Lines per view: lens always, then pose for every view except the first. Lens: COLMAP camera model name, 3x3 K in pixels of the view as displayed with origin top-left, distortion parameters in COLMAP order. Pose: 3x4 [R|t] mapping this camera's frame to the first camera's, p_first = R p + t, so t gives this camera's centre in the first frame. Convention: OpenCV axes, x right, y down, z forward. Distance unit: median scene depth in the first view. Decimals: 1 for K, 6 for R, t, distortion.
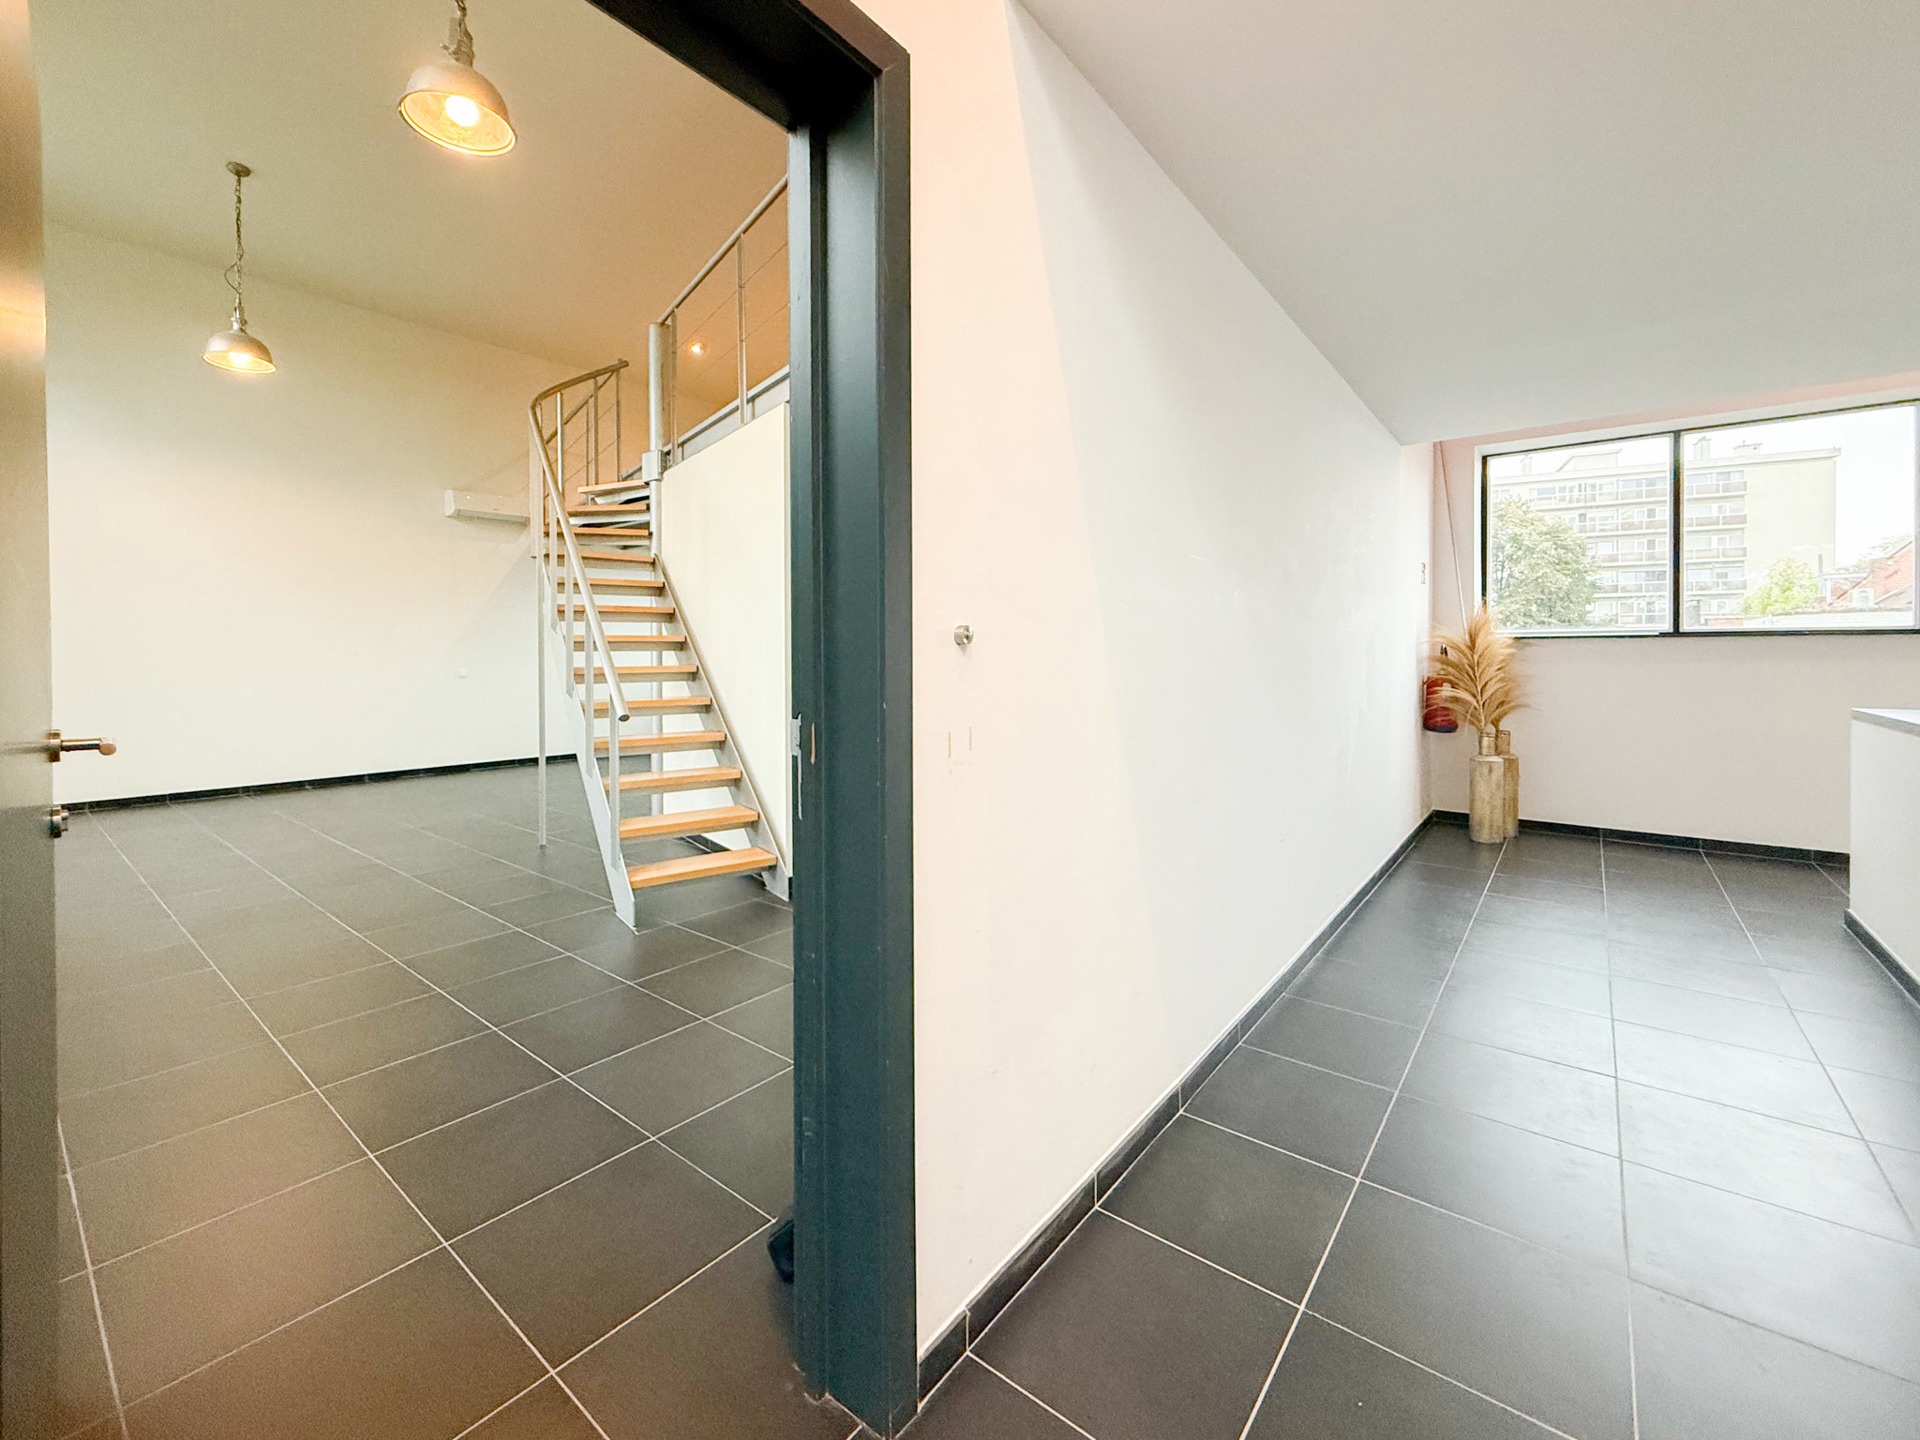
lens RADIAL K [[772.1, 0, 965.5], [0, 772.1, 666.5], [0, 0, 1]] dist [-0.008986, -0.000228]
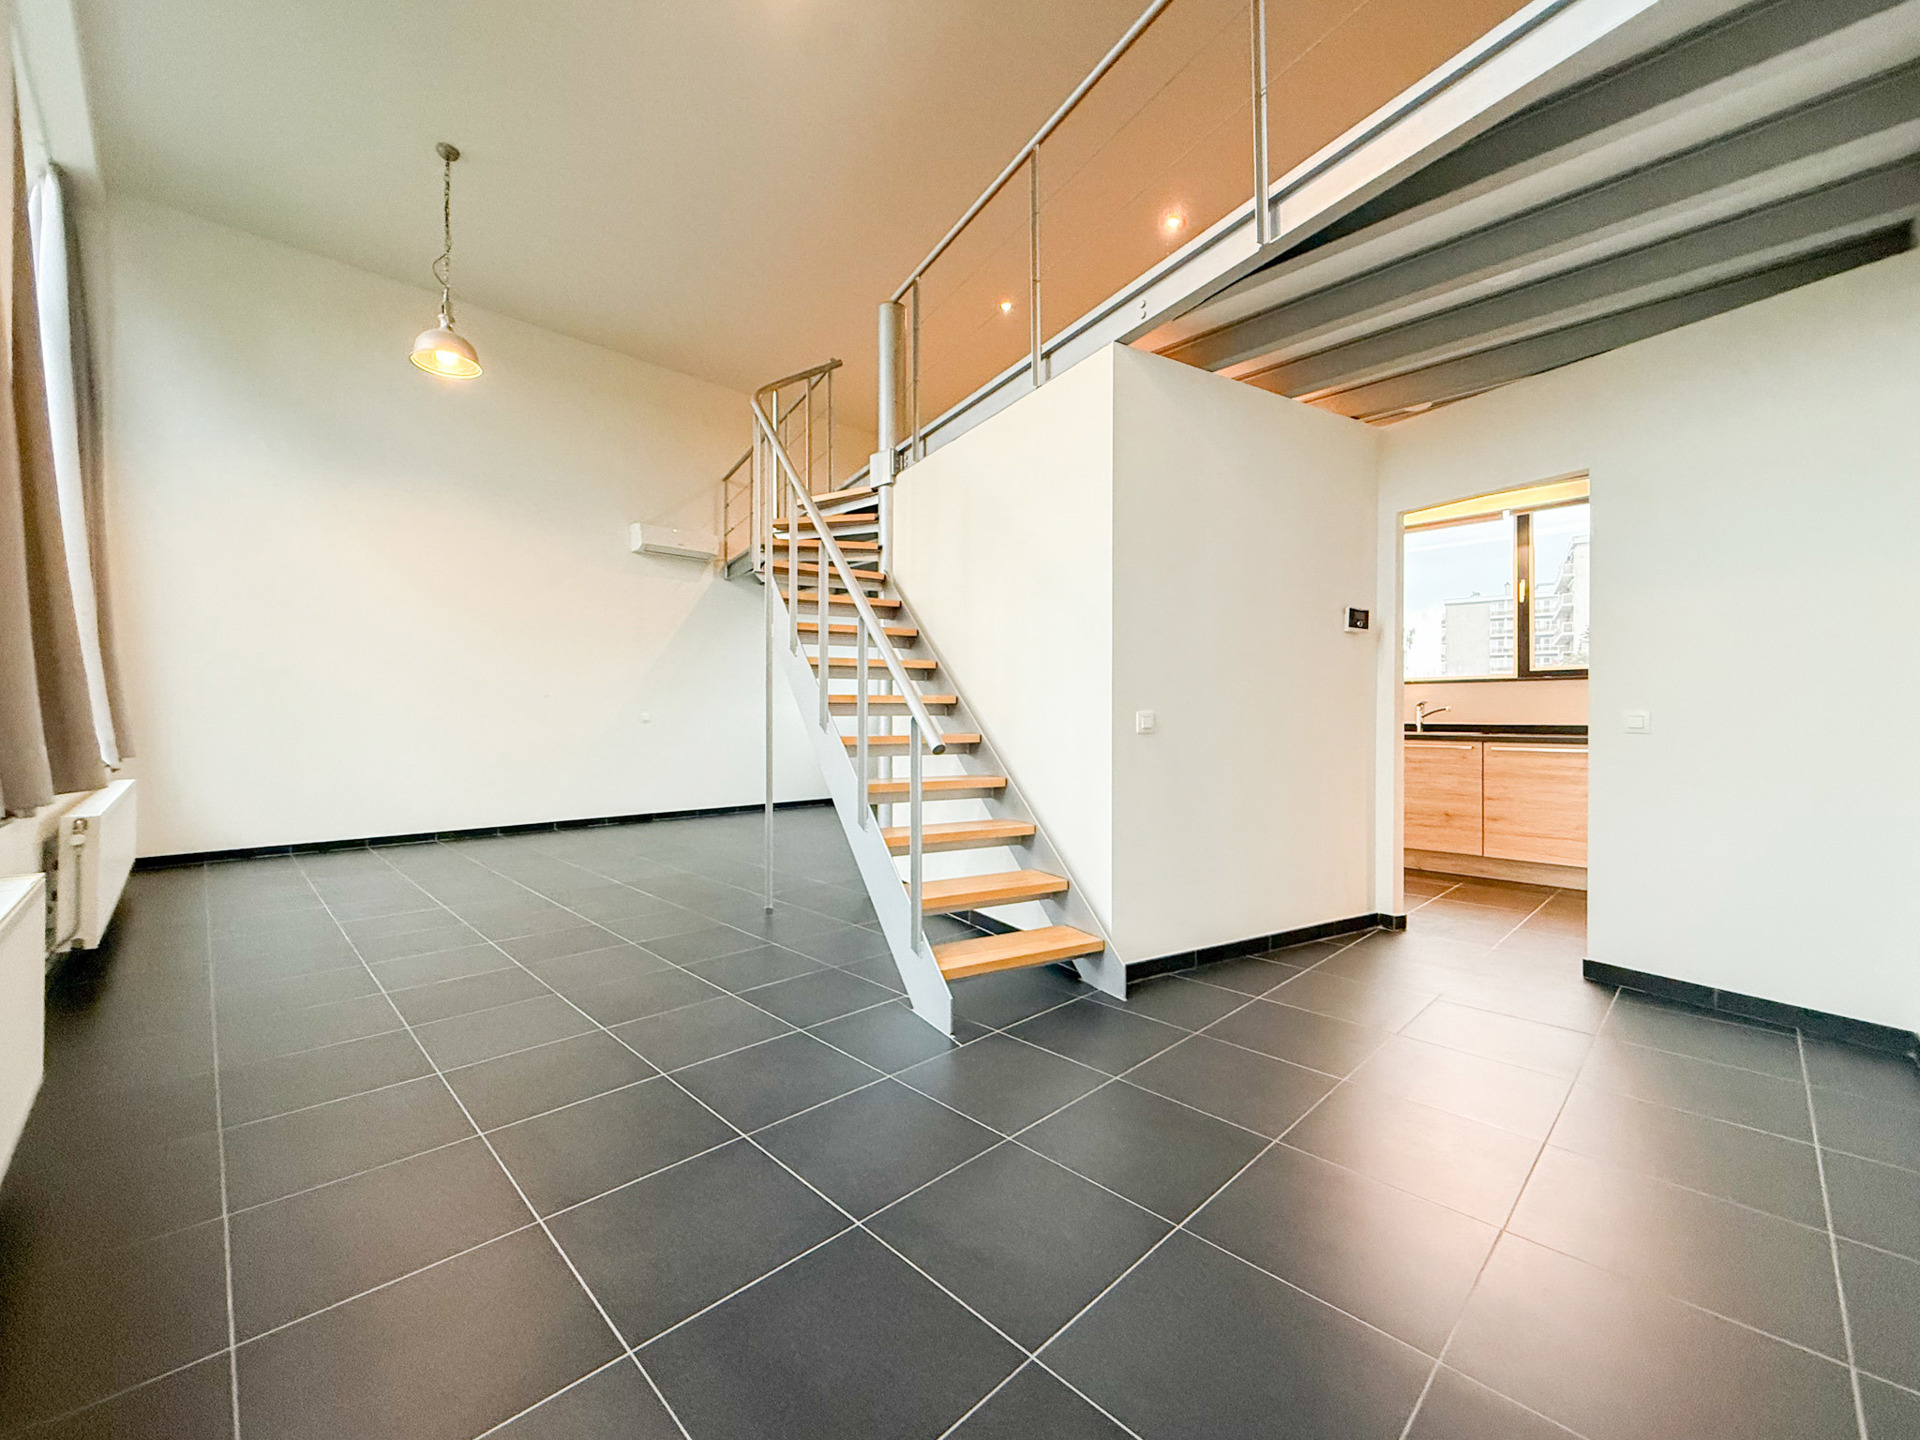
lens RADIAL K [[783.5, 0, 985.8], [0, 783.5, 716.0], [0, 0, 1]] dist [0.001630, 0.000046]
pose [[0.991483, 0.006404, -0.130079, -0.187273], [-0.008423, 0.999852, -0.014978, 0.029026], [0.129964, 0.015946, 0.991391, 0.163083]]
